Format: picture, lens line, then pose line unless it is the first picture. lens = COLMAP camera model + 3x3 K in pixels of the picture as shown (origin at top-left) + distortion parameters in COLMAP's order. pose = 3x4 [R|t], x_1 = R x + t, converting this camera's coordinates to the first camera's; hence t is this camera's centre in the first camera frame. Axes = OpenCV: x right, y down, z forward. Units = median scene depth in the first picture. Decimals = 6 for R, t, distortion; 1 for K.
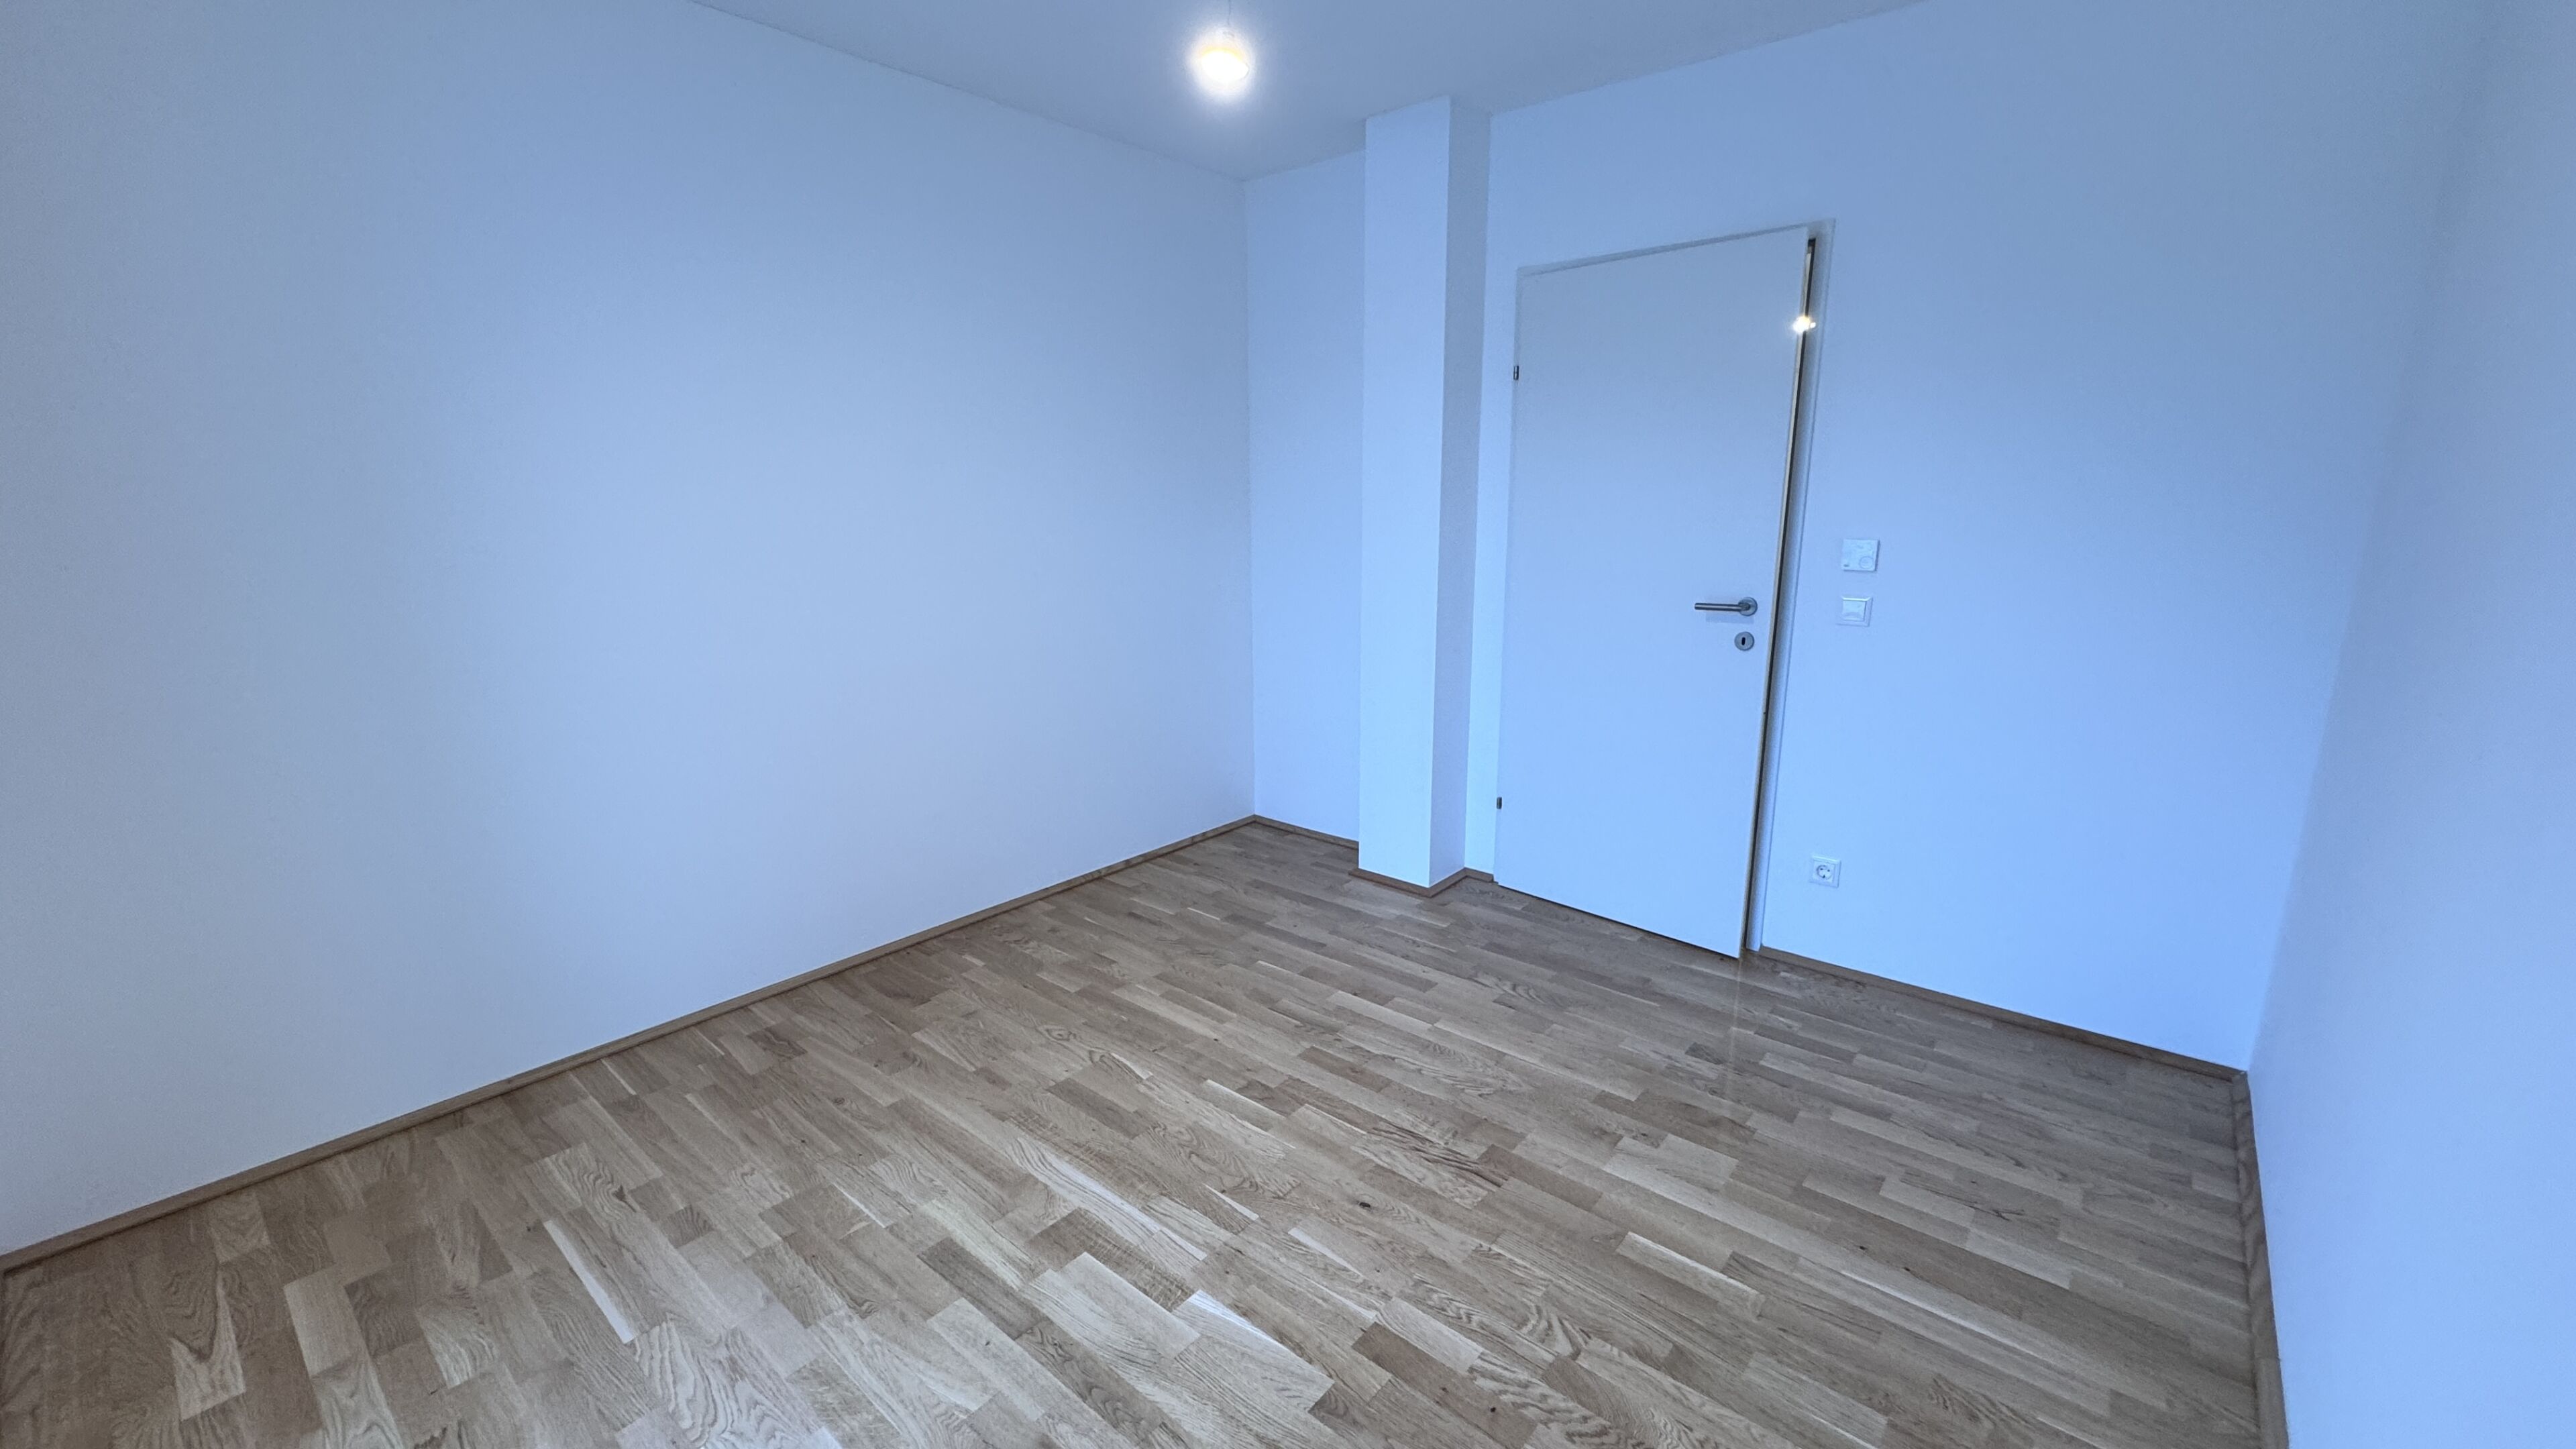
lens RADIAL K [[1032.1, 0, 1286.3], [0, 1032.1, 723.1], [0, 0, 1]] dist [0.002768, 0.000023]
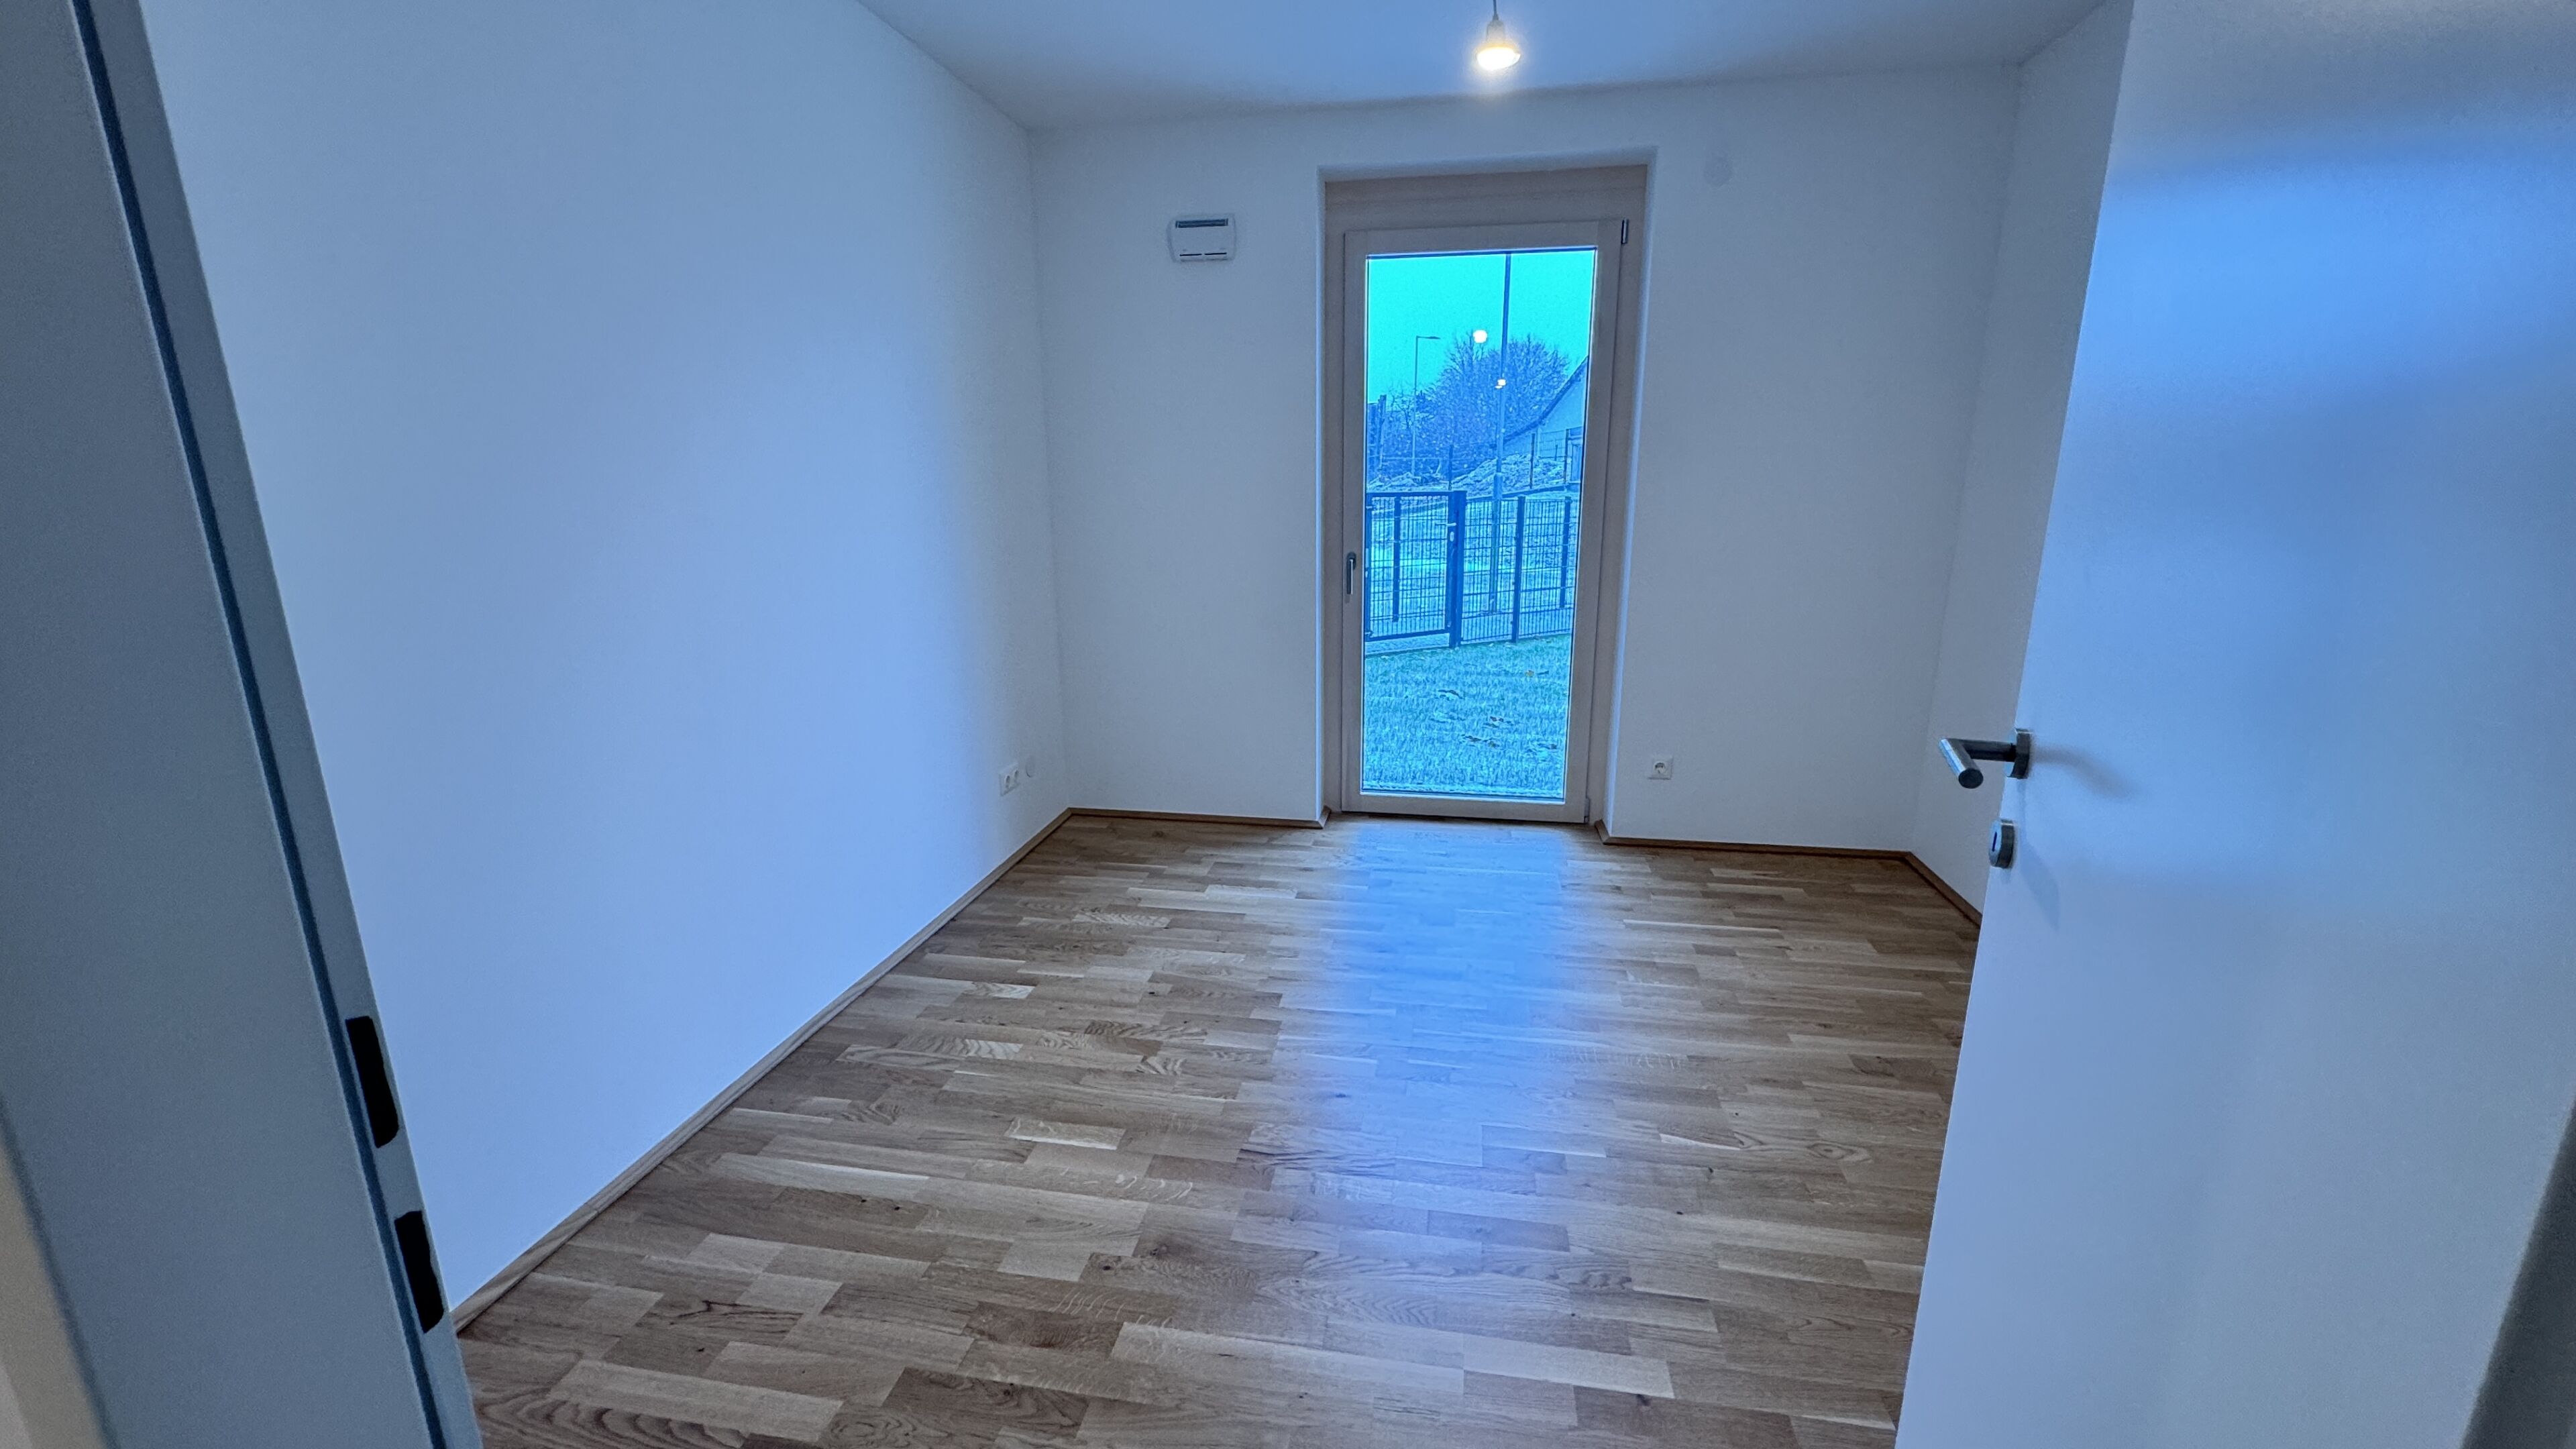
lens RADIAL K [[1032.1, 0, 1299.4], [0, 1032.1, 721.4], [0, 0, 1]] dist [0.002768, 0.000023]
pose [[-0.858647, 0.129875, -0.495840, 0.626313], [-0.099374, 0.906831, 0.409612, -0.361270], [0.502842, 0.400986, -0.765742, 1.694731]]
